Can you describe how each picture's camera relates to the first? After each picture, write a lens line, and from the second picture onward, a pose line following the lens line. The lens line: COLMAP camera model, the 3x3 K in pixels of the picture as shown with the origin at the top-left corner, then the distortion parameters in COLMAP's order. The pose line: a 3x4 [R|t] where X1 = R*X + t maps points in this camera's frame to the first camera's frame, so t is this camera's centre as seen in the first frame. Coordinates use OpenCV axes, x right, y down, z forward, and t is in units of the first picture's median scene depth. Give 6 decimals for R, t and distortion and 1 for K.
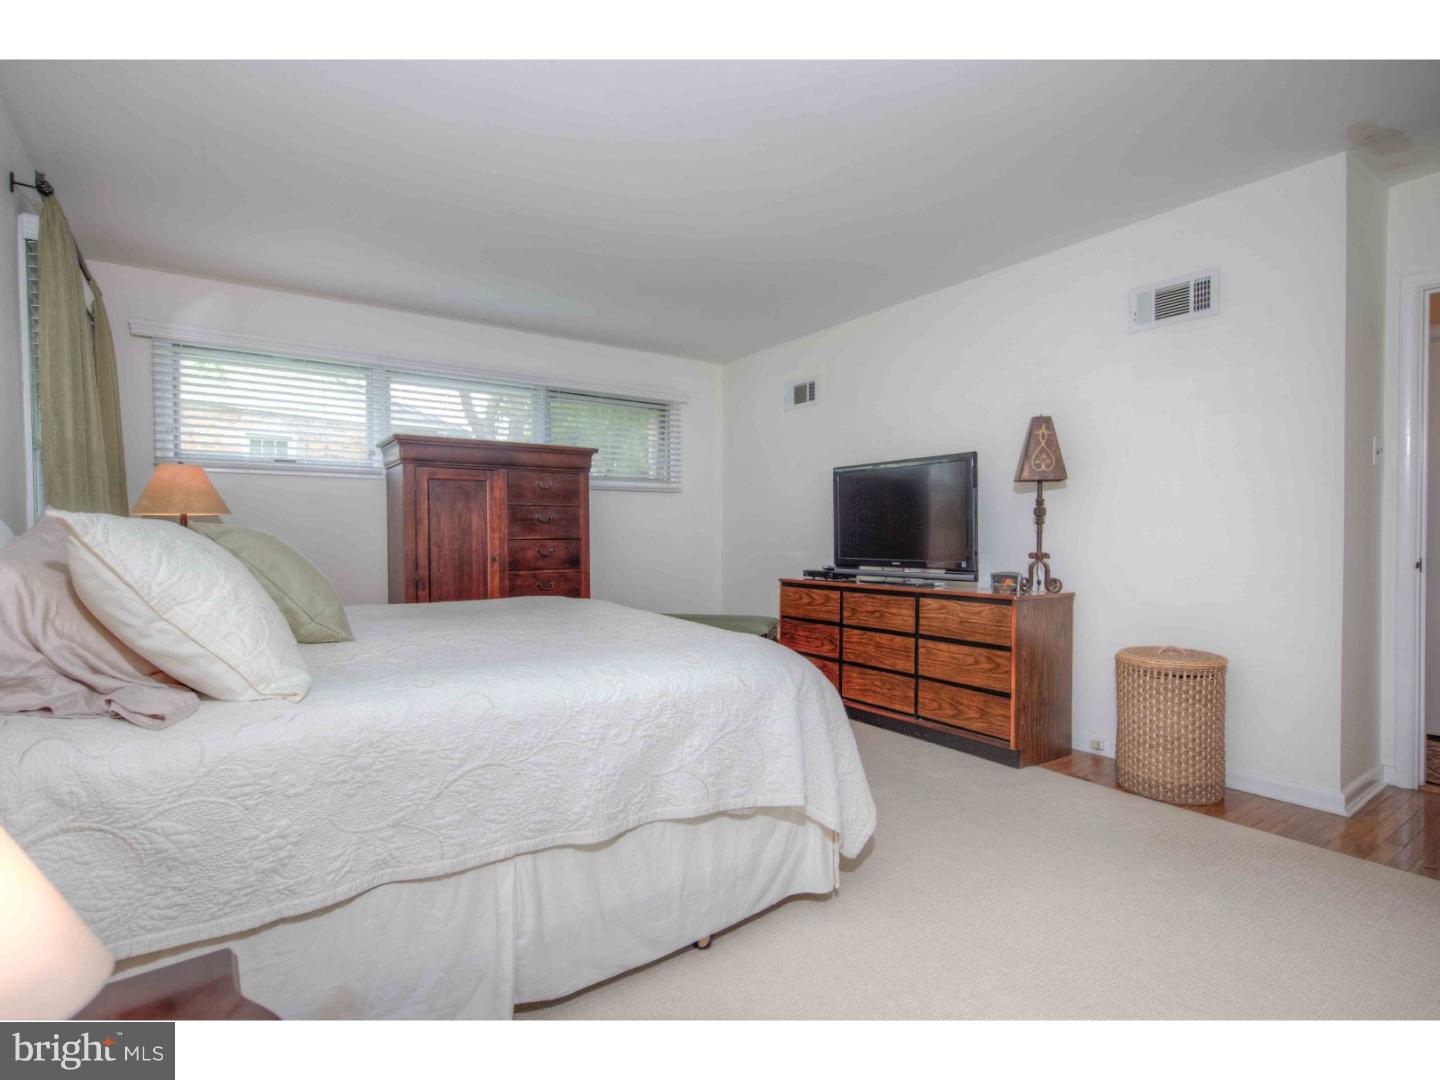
lens RADIAL K [[704.1, 0, 712.7], [0, 704.1, 542.3], [0, 0, 1]] dist [-0.000392, -0.000055]
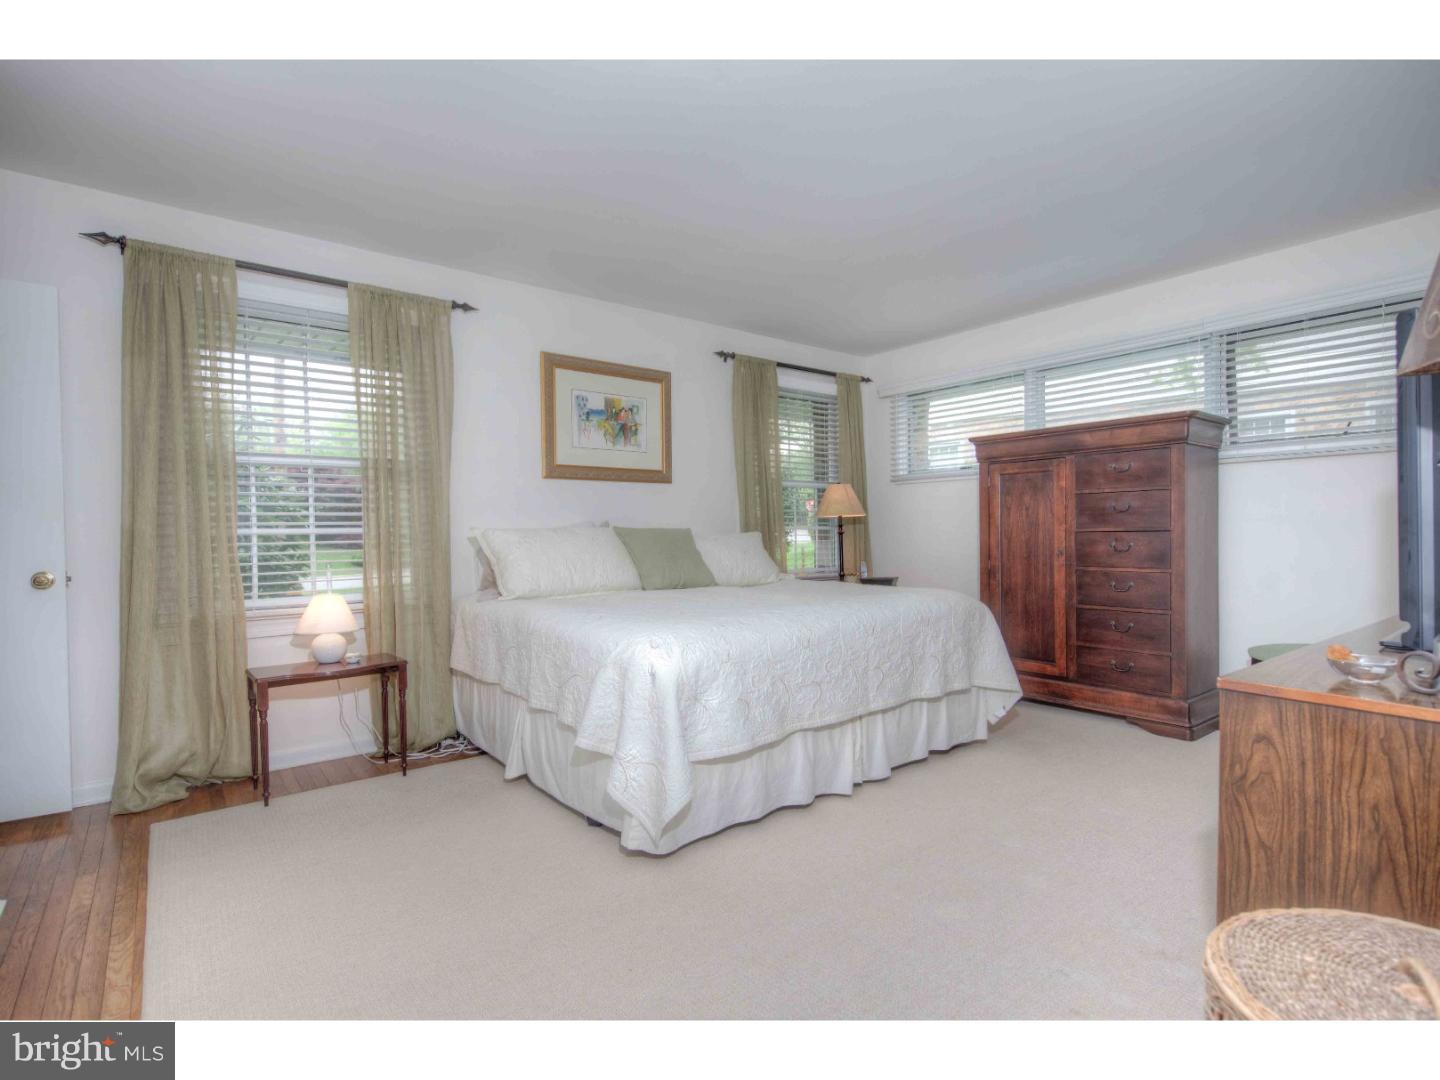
lens RADIAL K [[704.1, 0, 712.7], [0, 704.1, 542.3], [0, 0, 1]] dist [-0.000392, -0.000055]
pose [[0.051328, 0.015974, -0.998554, 0.603874], [0.002549, 0.999867, 0.016126, -0.006219], [0.998679, -0.003373, 0.051280, 0.486251]]
